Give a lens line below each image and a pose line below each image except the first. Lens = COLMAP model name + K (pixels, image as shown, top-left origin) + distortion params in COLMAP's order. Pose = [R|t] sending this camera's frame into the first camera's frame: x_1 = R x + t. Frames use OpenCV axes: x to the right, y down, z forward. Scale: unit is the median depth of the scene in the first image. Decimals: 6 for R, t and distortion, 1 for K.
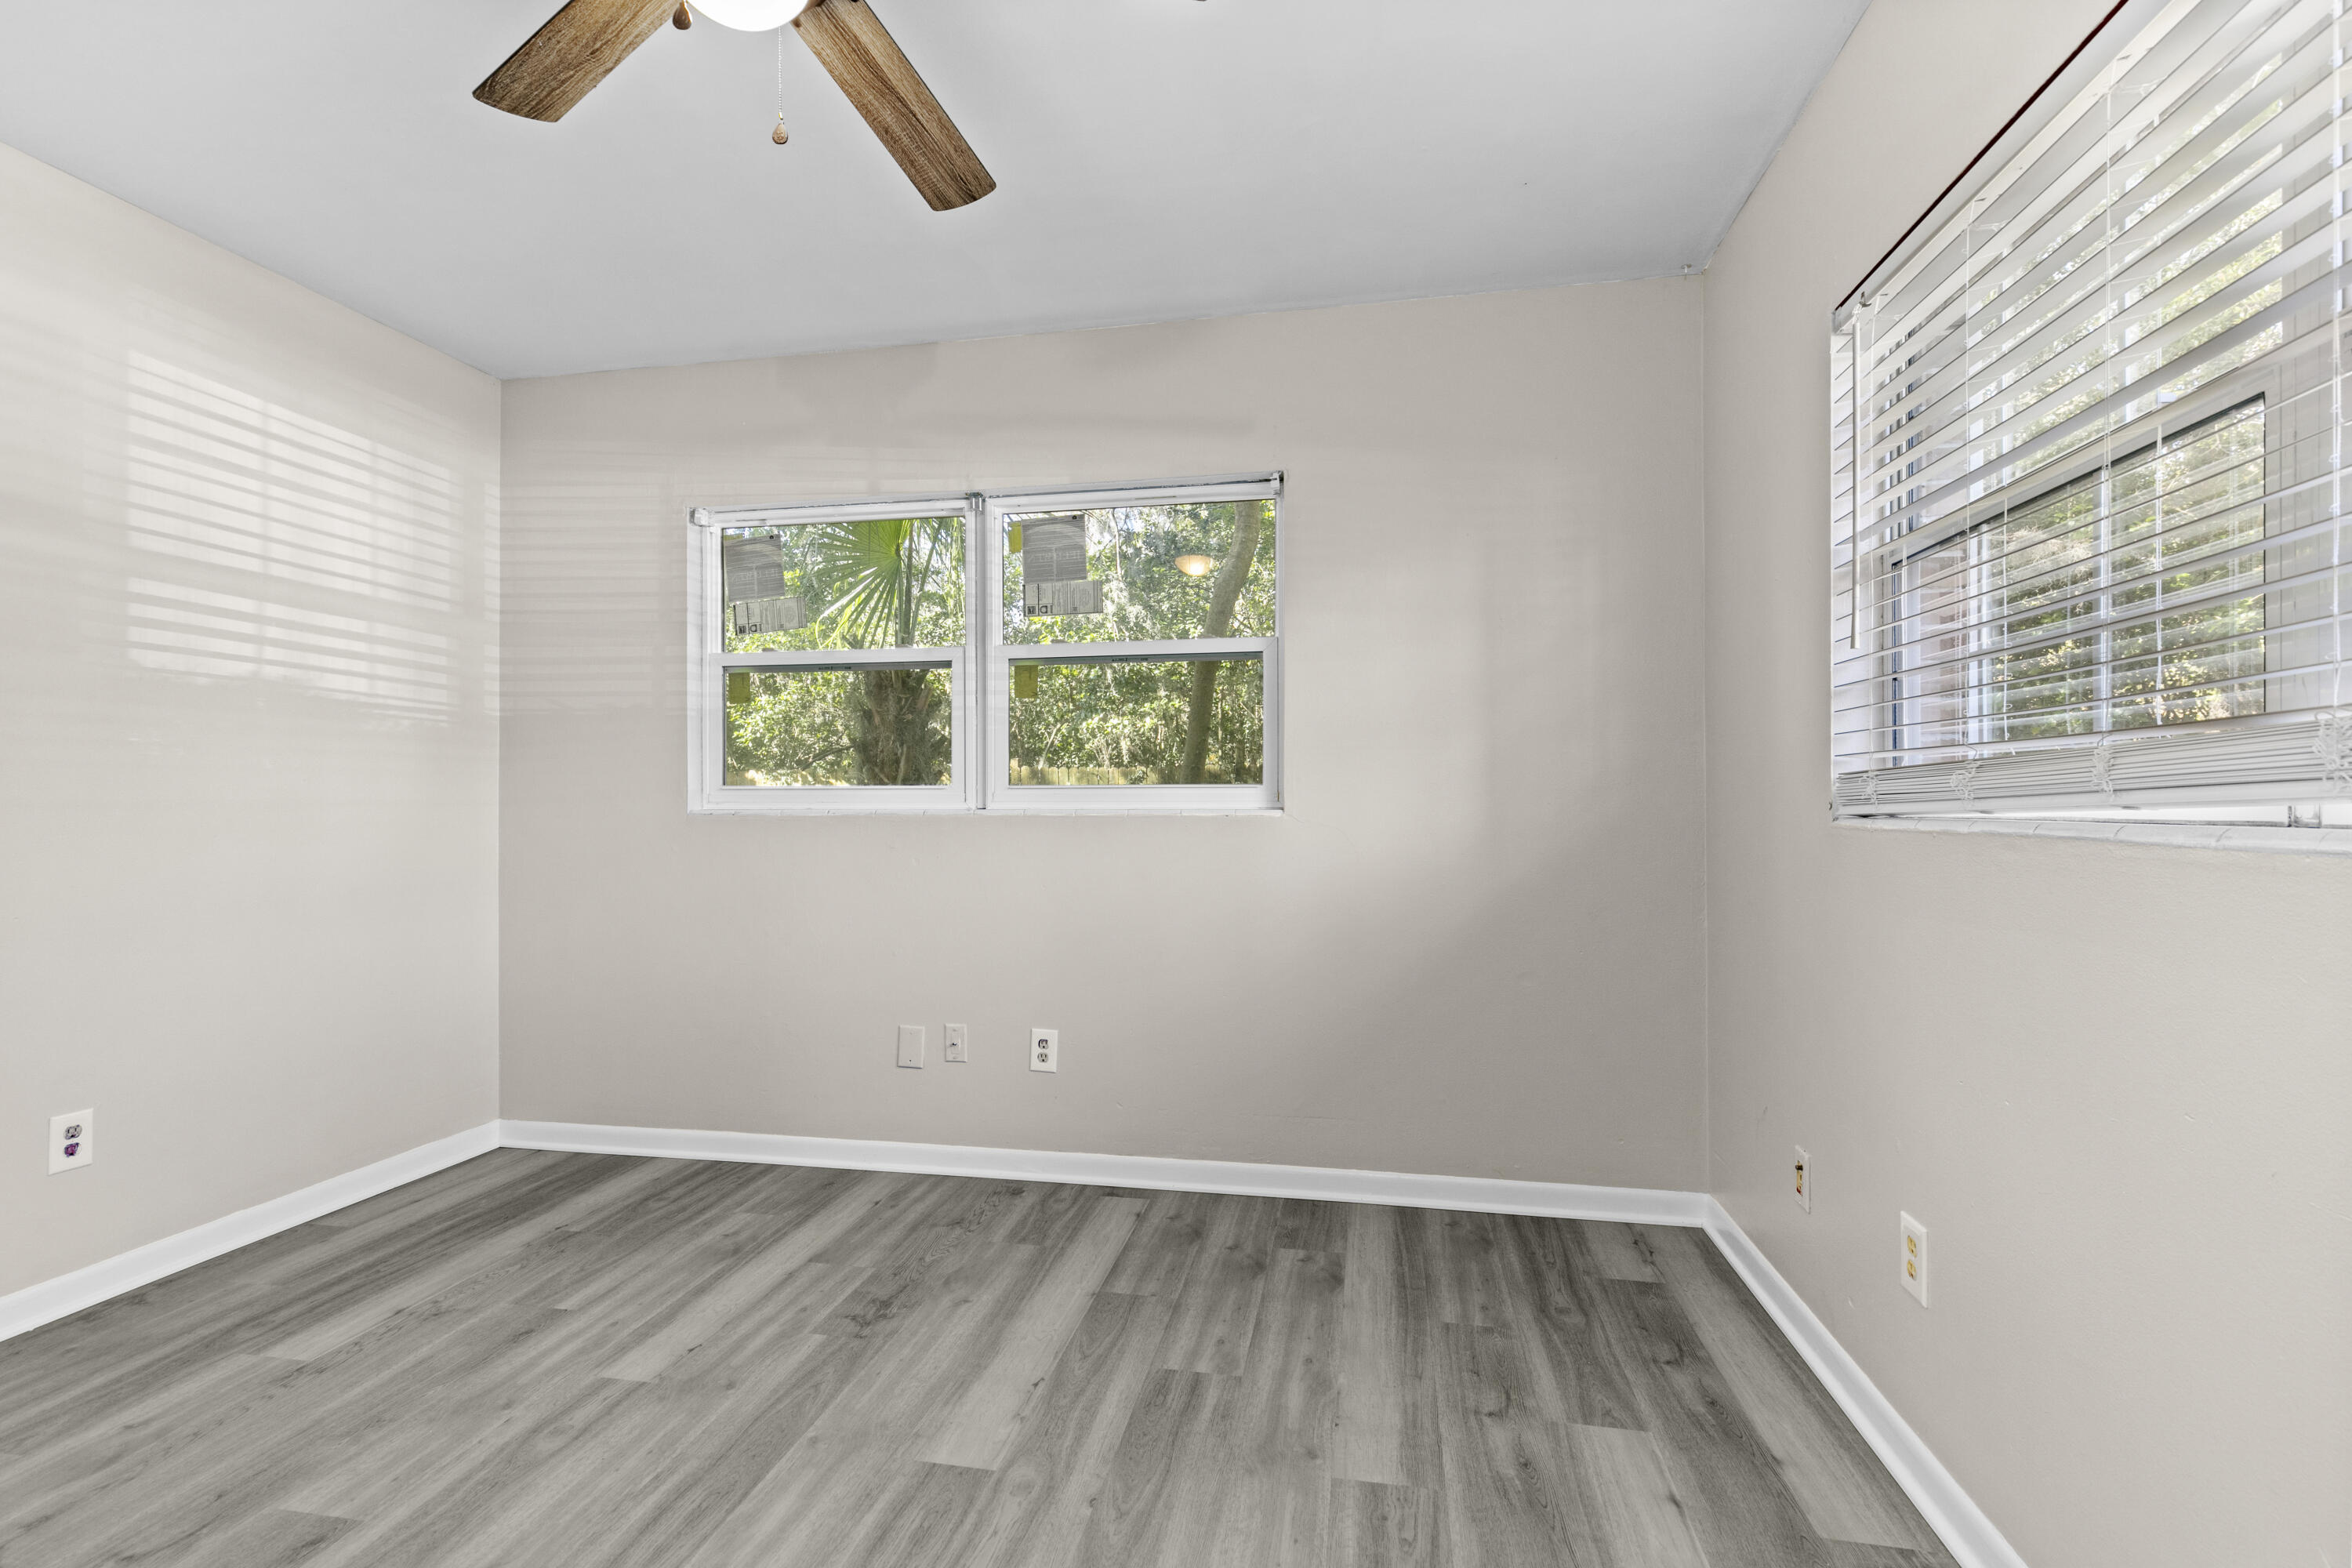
lens RADIAL K [[1062.2, 0, 1173.3], [0, 1062.2, 792.9], [0, 0, 1]] dist [0.012151, -0.001196]
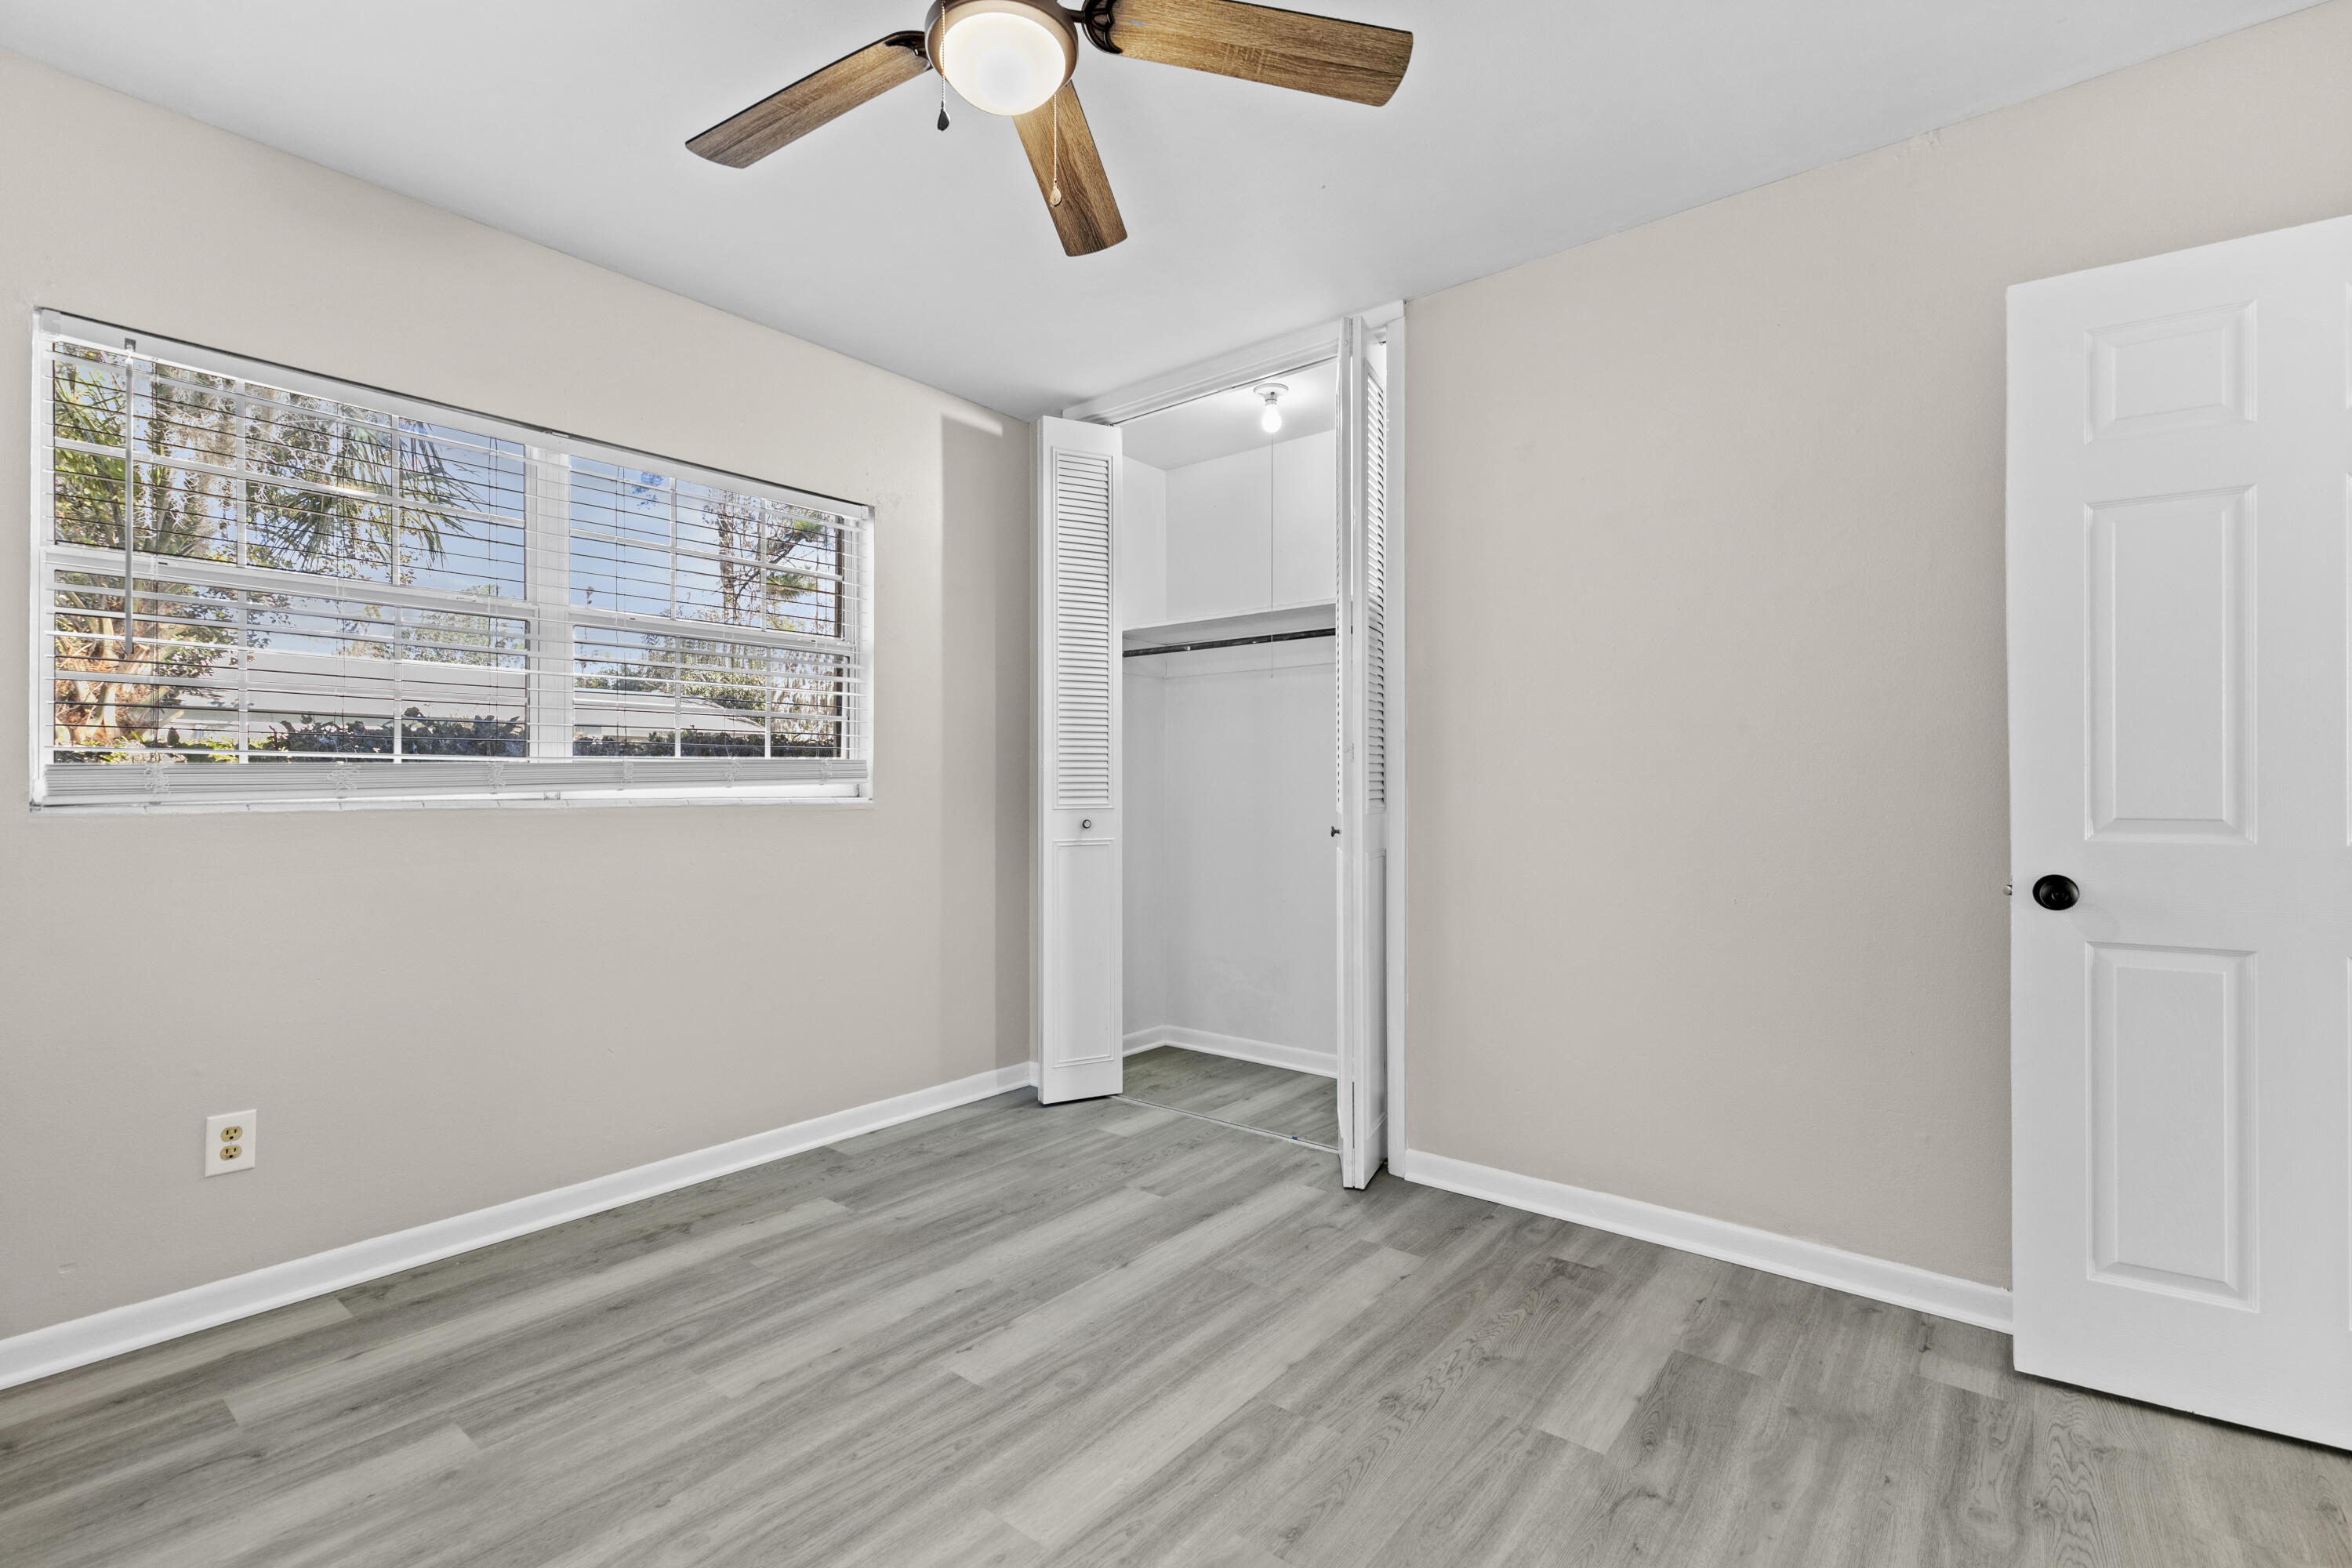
lens RADIAL K [[1062.2, 0, 1176.0], [0, 1062.2, 789.6], [0, 0, 1]] dist [0.012151, -0.001196]
pose [[-0.881656, 0.006525, 0.471847, -0.899328], [0.001289, 0.999934, -0.011419, 0.023092], [-0.471891, -0.009459, -0.881606, 1.553260]]
